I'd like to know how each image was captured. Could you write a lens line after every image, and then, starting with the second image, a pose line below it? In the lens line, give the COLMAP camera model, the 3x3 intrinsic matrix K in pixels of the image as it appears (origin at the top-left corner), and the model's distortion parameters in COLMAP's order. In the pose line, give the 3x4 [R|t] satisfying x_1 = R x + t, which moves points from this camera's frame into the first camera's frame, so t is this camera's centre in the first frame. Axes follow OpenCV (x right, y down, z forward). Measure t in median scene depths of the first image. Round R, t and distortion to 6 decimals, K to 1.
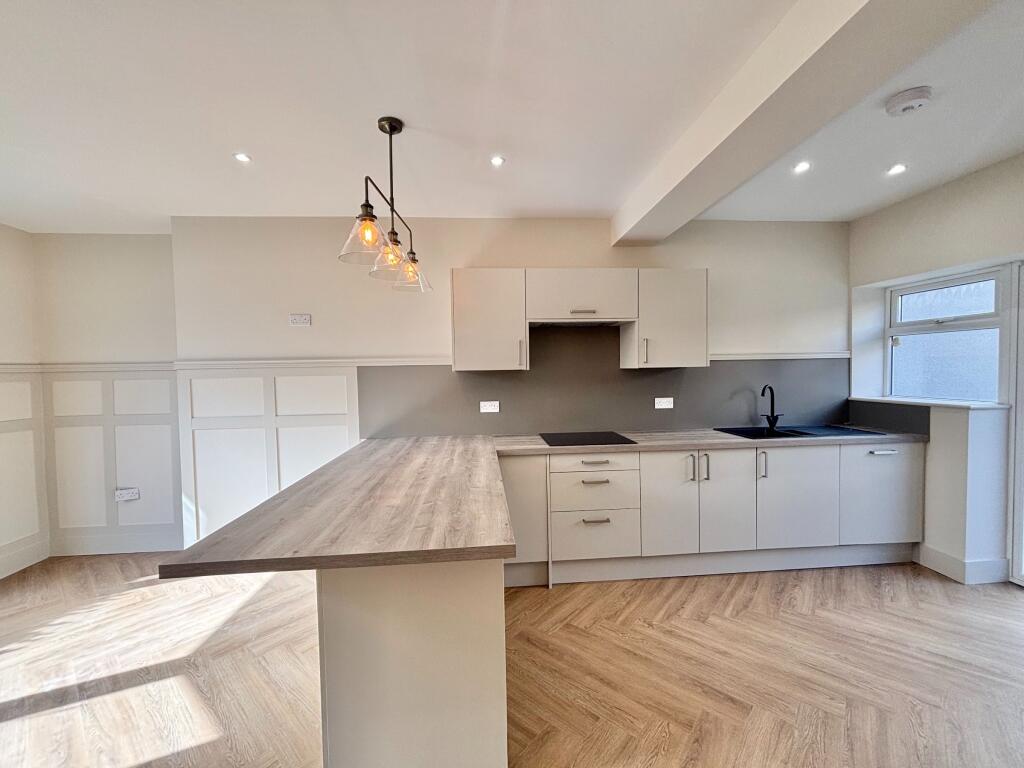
lens RADIAL K [[413.4, 0, 512.0], [0, 413.4, 384.0], [0, 0, 1]] dist [0.000219, 0.000287]
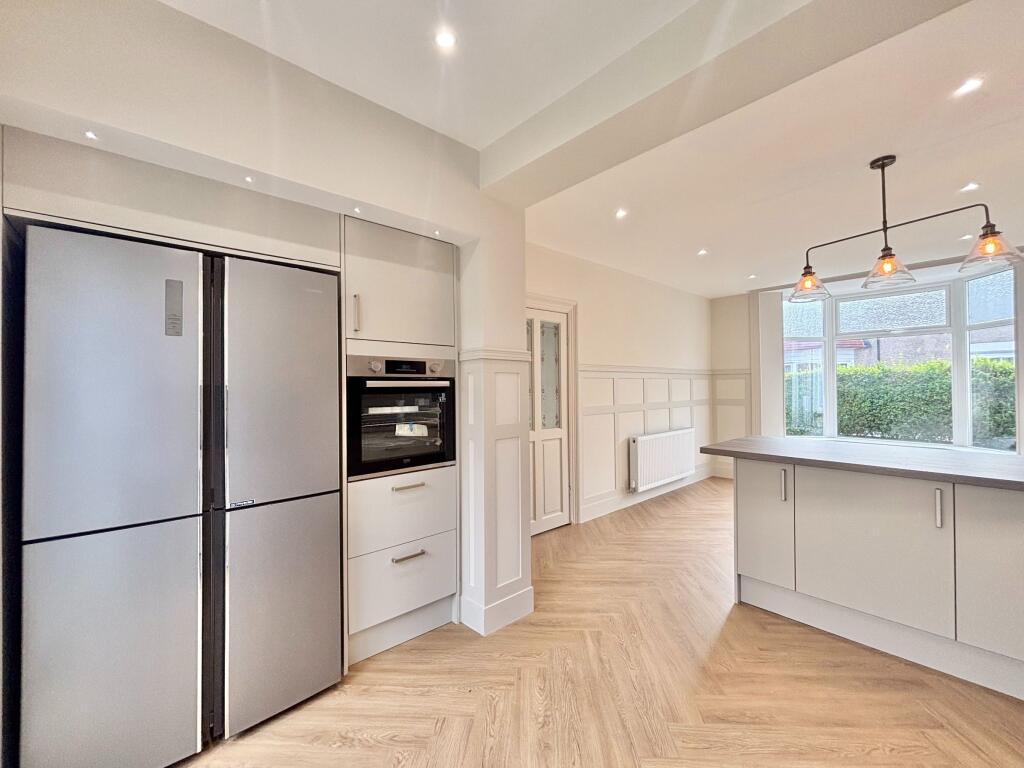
lens RADIAL K [[412.4, 0, 512.0], [0, 412.4, 384.0], [0, 0, 1]] dist [-0.000186, -0.000598]
pose [[-0.787575, 0.021852, -0.615832, 0.939671], [0.000525, 0.999394, 0.034790, -0.012876], [0.616219, 0.027077, -0.787109, 0.916035]]
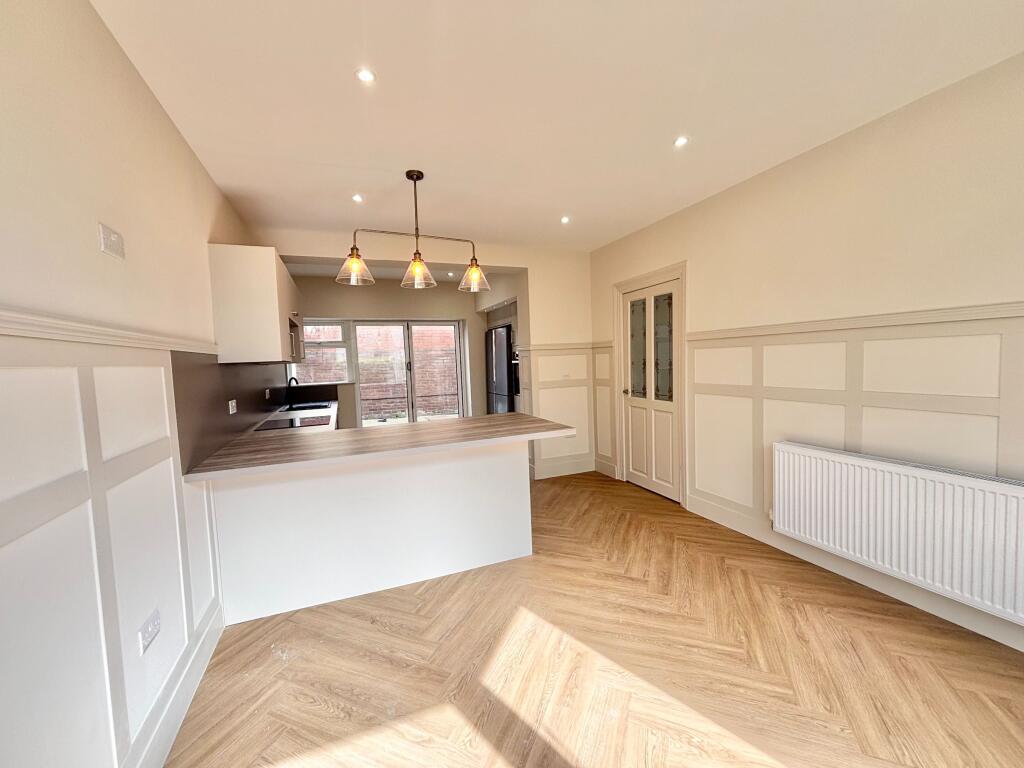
lens RADIAL K [[409.3, 0, 512.0], [0, 409.3, 384.0], [0, 0, 1]] dist [0.029715, -0.000115]
pose [[-0.309383, -0.024847, 0.950613, -1.208765], [0.080697, 0.995367, 0.052280, 0.014564], [-0.947507, 0.092886, -0.305944, 0.830192]]
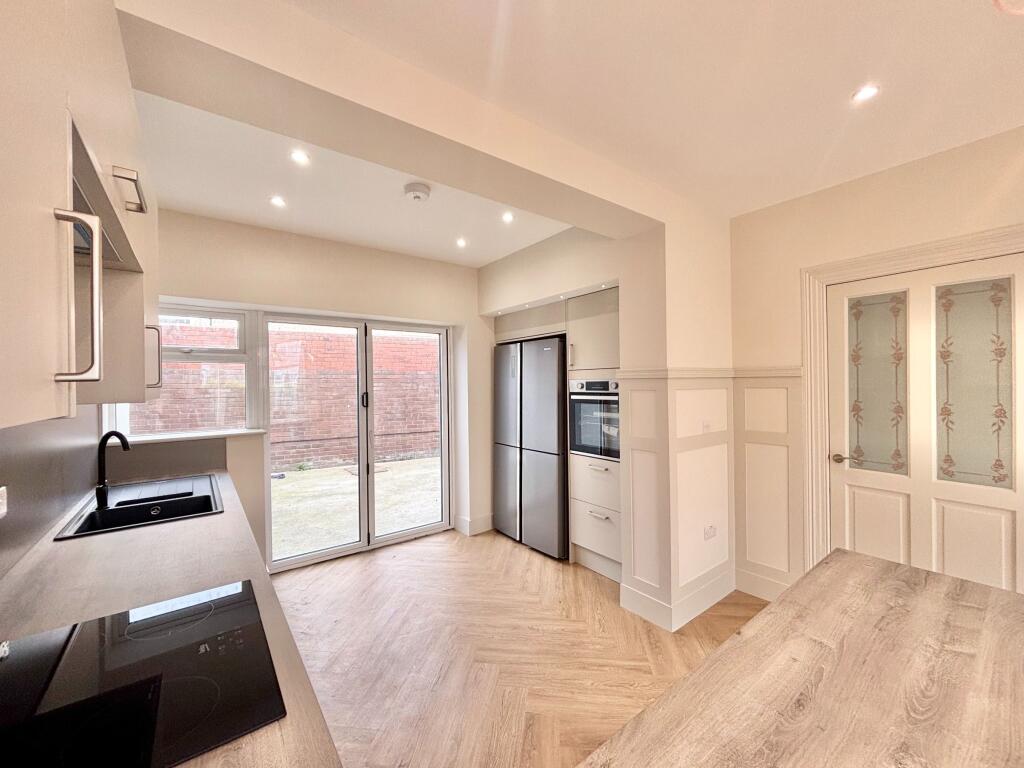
lens RADIAL K [[412.4, 0, 512.0], [0, 412.4, 384.0], [0, 0, 1]] dist [-0.000186, -0.000598]
pose [[-0.547898, 0.028066, 0.836074, -0.191361], [0.055905, 0.998431, 0.003119, -0.039437], [-0.834675, 0.048450, -0.548608, 0.993078]]
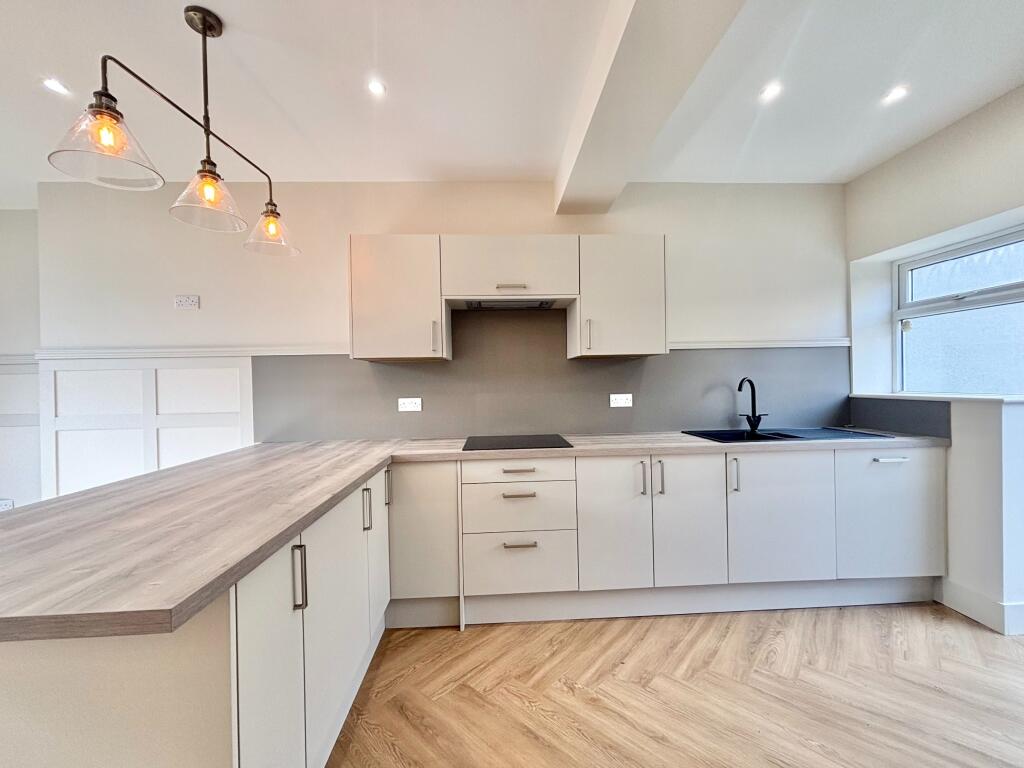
lens RADIAL K [[412.4, 0, 512.0], [0, 412.4, 384.0], [0, 0, 1]] dist [-0.000186, -0.000598]
pose [[0.999497, -0.001551, -0.031672, 0.210562], [0.000626, 0.999574, -0.029176, 0.044884], [0.031704, 0.029142, 0.999072, 0.198014]]
